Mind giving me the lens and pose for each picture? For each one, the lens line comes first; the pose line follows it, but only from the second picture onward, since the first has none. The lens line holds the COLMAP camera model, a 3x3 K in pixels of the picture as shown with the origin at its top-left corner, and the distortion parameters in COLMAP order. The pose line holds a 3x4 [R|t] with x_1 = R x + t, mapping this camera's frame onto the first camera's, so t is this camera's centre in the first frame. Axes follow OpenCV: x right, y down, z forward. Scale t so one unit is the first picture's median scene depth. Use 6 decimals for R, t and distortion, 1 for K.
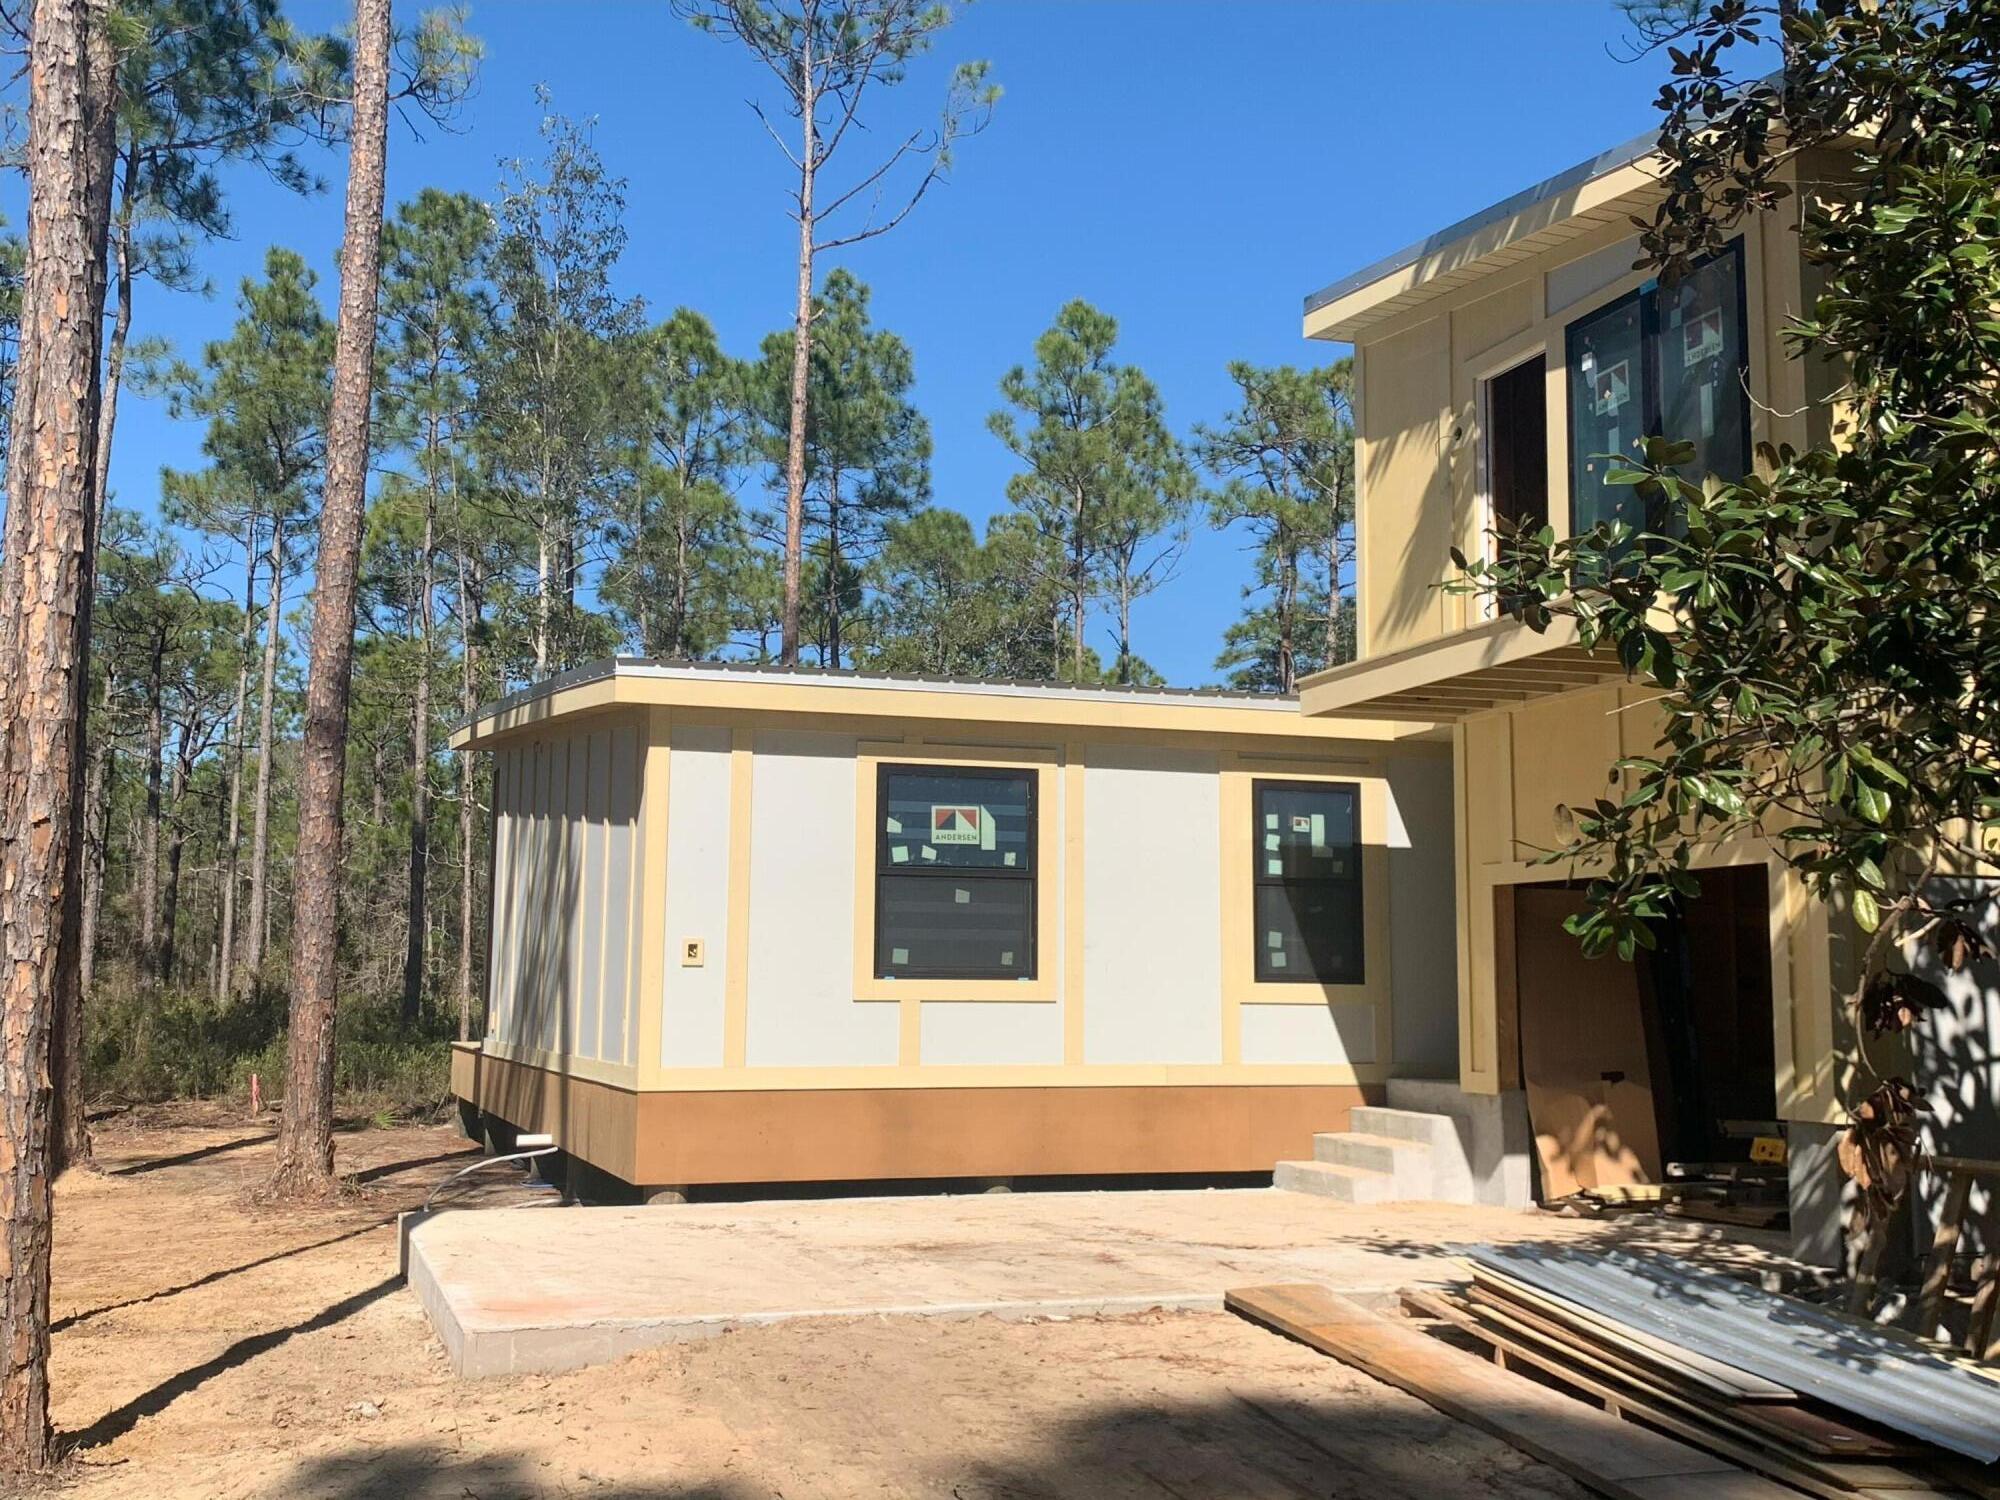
lens RADIAL K [[2149.8, 0, 998.5], [0, 2149.8, 732.3], [0, 0, 1]] dist [0.081376, 0.003874]
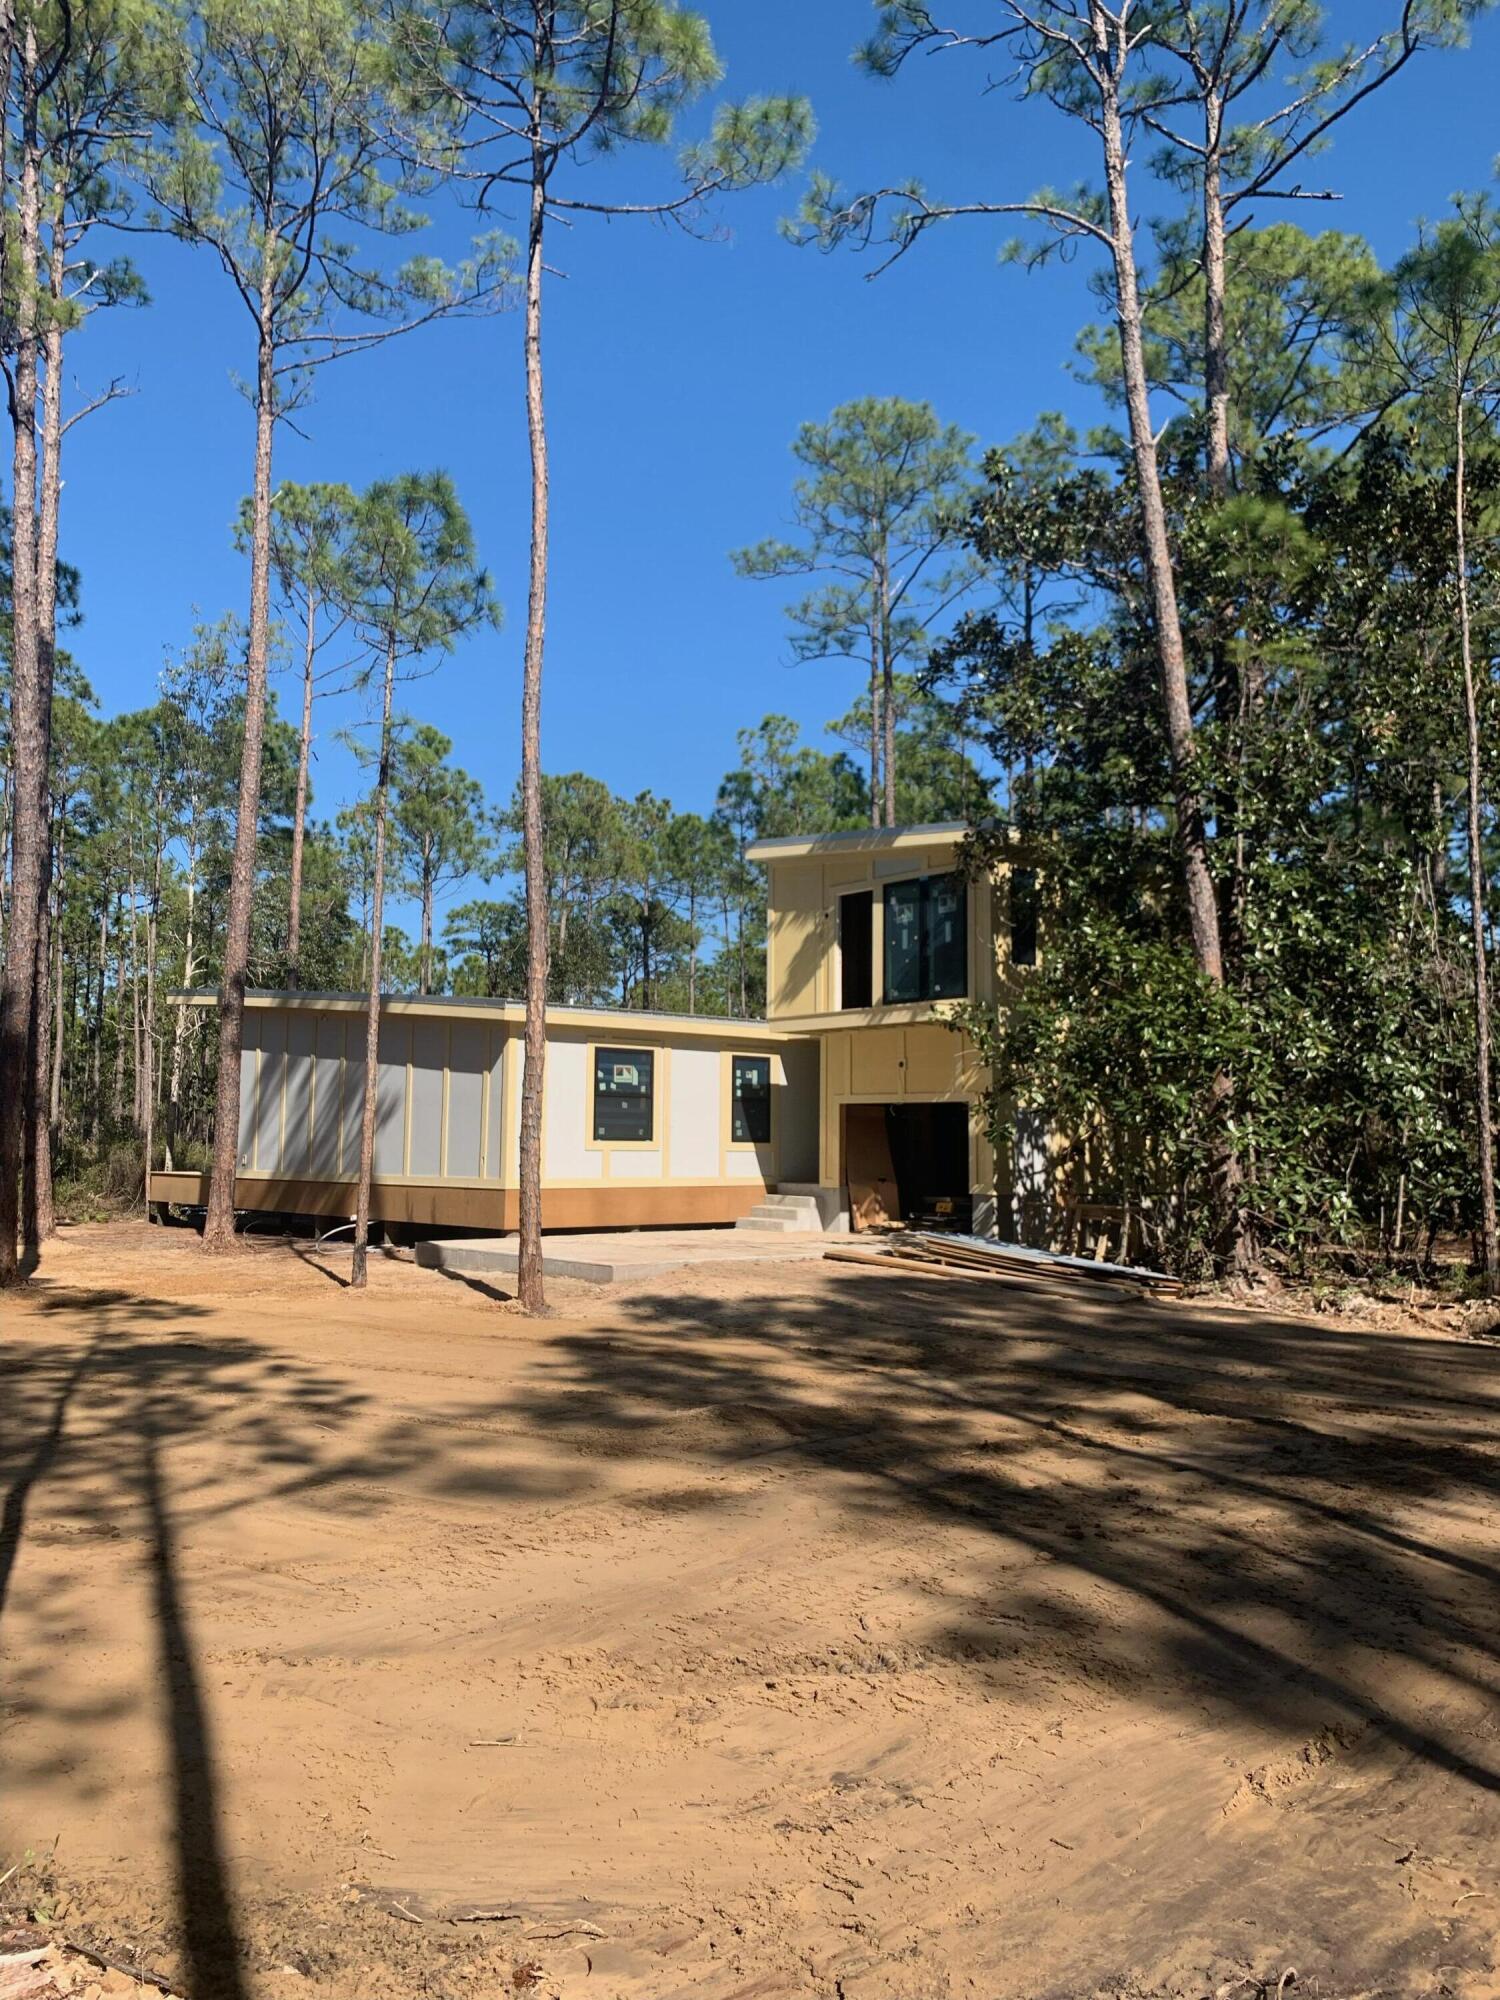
lens RADIAL K [[1398.5, 0, 750.0], [0, 1398.5, 1000.0], [0, 0, 1]] dist [0.056392, -0.001122]
pose [[0.928320, 0.043491, 0.369229, -0.444328], [-0.053998, 0.998376, 0.018163, -0.069440], [-0.367839, -0.036799, 0.929161, -0.430164]]
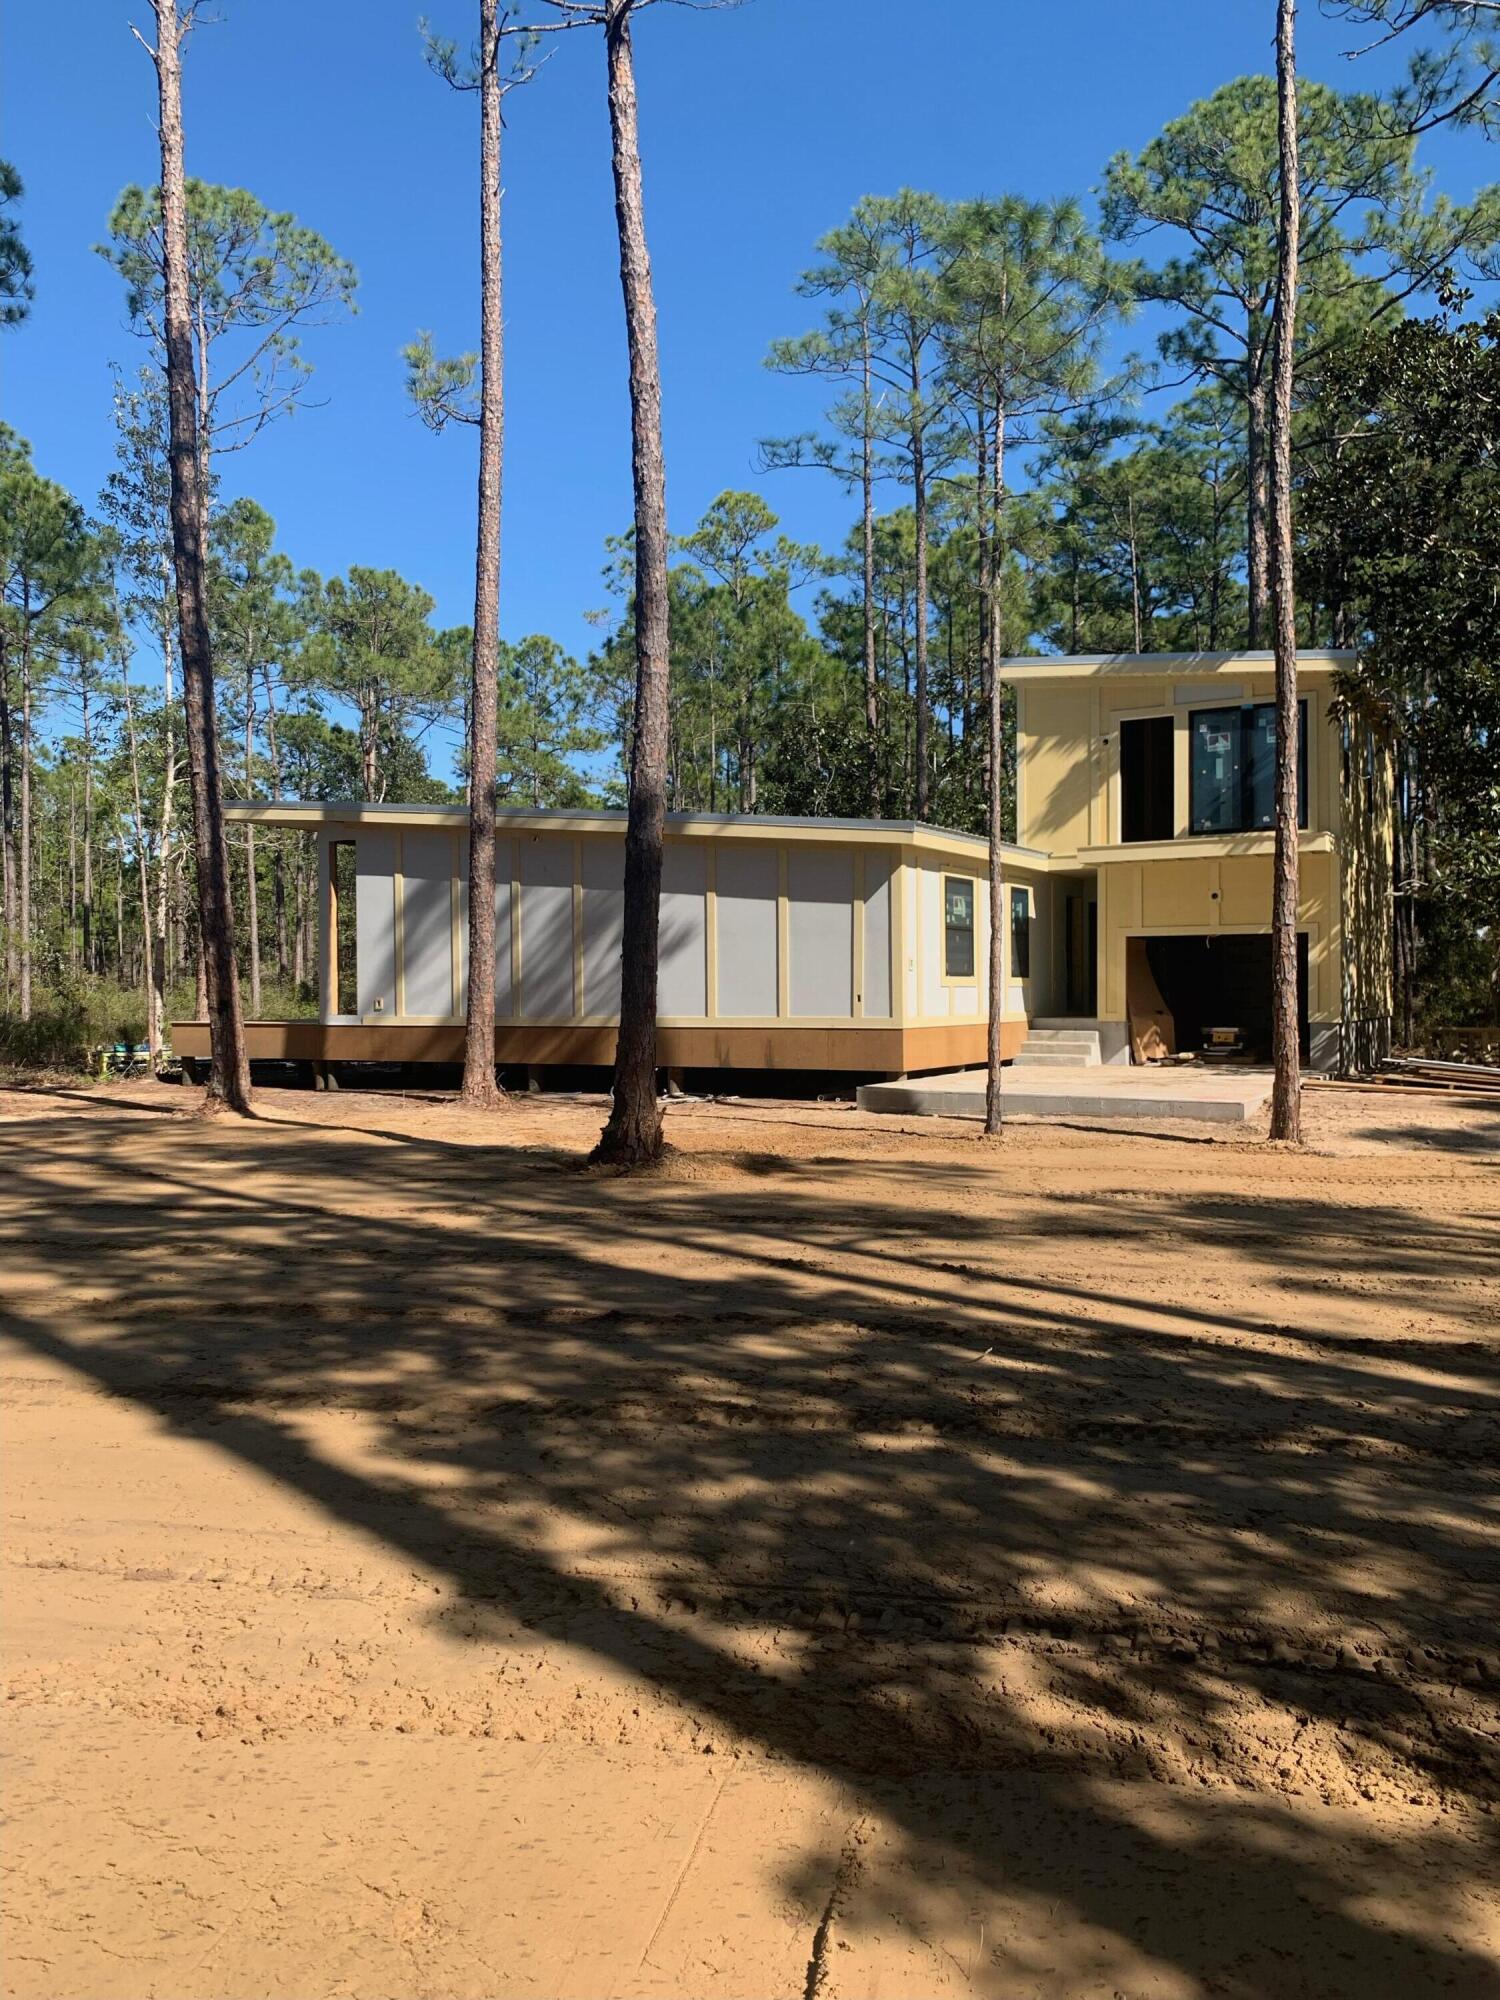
lens RADIAL K [[1398.5, 0, 750.0], [0, 1398.5, 1000.0], [0, 0, 1]] dist [0.056392, -0.001122]
pose [[0.771573, -0.012520, 0.636018, -1.062993], [-0.073938, 0.991265, 0.109209, -0.000613], [-0.631830, -0.131288, 0.763907, 0.044466]]
